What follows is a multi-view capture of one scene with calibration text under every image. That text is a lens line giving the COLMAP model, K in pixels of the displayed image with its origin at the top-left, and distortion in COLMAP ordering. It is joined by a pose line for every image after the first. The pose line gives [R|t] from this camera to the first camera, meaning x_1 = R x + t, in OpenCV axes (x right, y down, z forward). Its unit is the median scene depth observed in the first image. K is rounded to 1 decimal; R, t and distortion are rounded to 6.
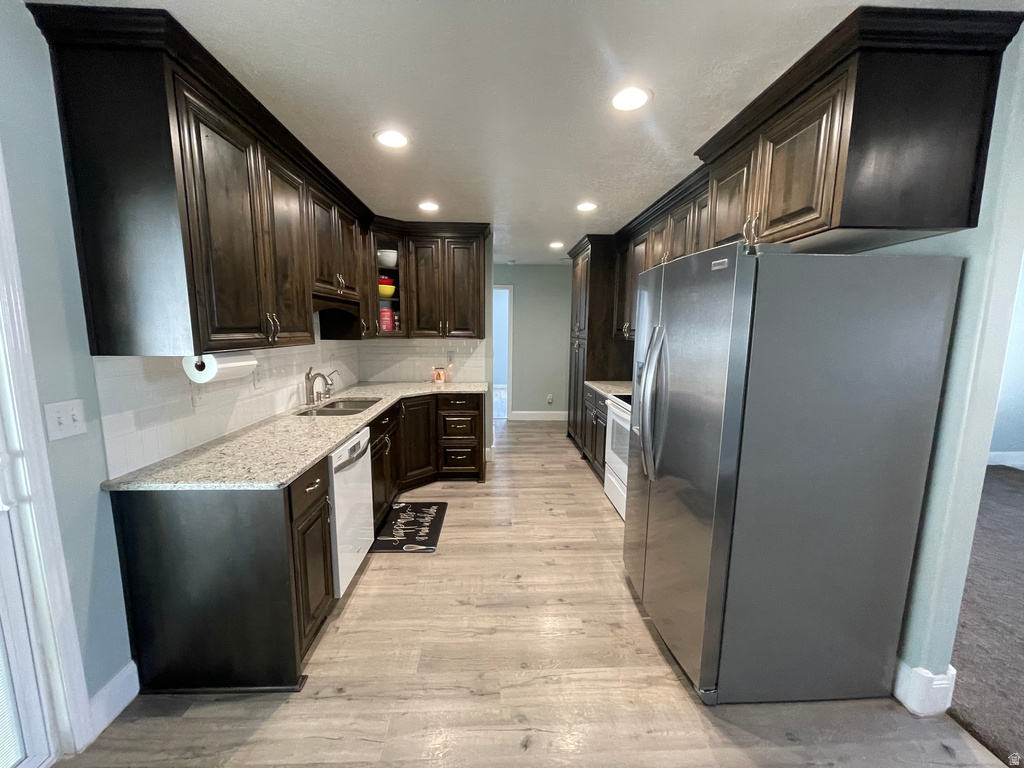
lens RADIAL K [[411.2, 0, 508.6], [0, 411.2, 388.1], [0, 0, 1]] dist [-0.001497, 0.001076]
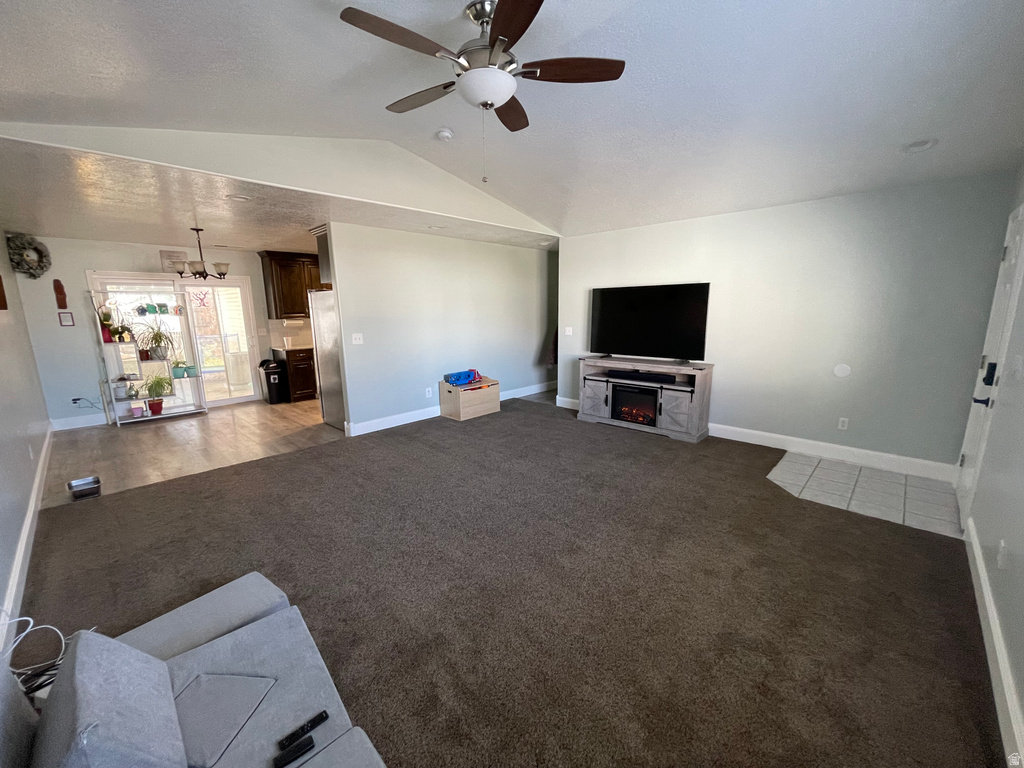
lens RADIAL K [[411.2, 0, 510.8], [0, 411.2, 388.5], [0, 0, 1]] dist [-0.001497, 0.001076]
pose [[0.691195, 0.122297, -0.712245, 2.466618], [-0.084365, 0.992493, 0.088545, 0.031708], [0.717727, -0.001113, 0.696324, -0.168425]]
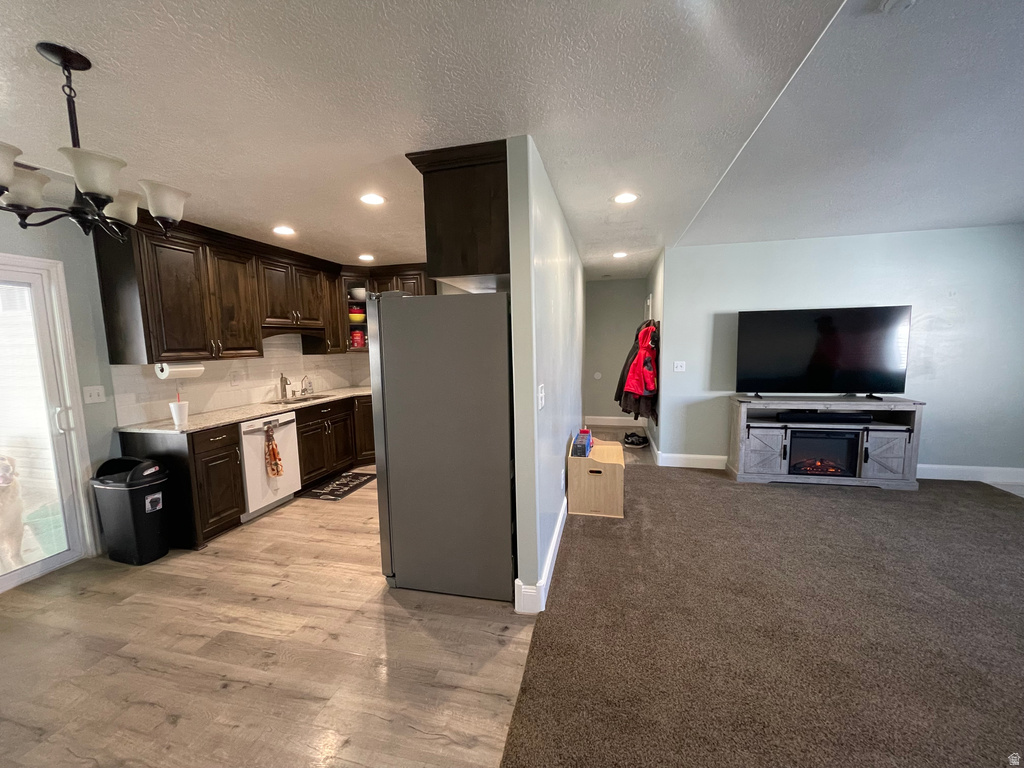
lens RADIAL K [[411.2, 0, 507.3], [0, 411.2, 389.2], [0, 0, 1]] dist [-0.001497, 0.001076]
pose [[0.960115, 0.003794, -0.279579, 0.820143], [-0.011632, 0.999584, -0.026381, 0.041676], [0.279363, 0.028581, 0.959760, -0.231494]]
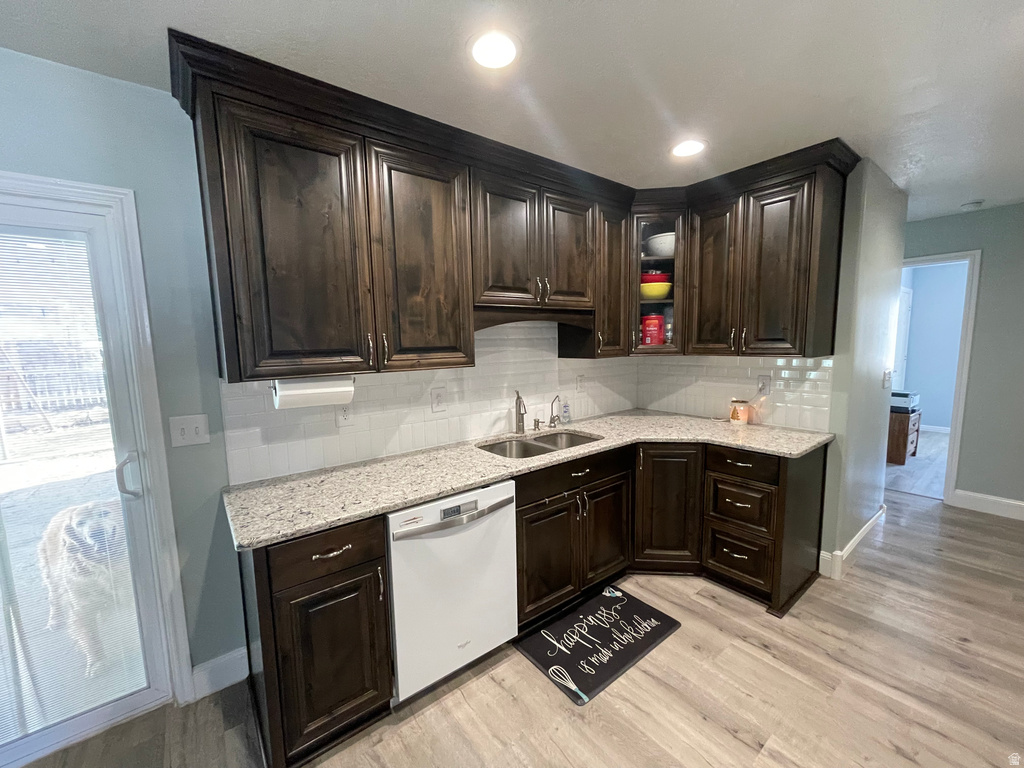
lens RADIAL K [[411.2, 0, 510.8], [0, 411.2, 389.1], [0, 0, 1]] dist [-0.001497, 0.001076]
pose [[0.585018, 0.074437, -0.807597, 0.228478], [-0.091565, 0.995474, 0.025425, -0.084687], [0.805835, 0.059073, 0.589186, 0.547947]]
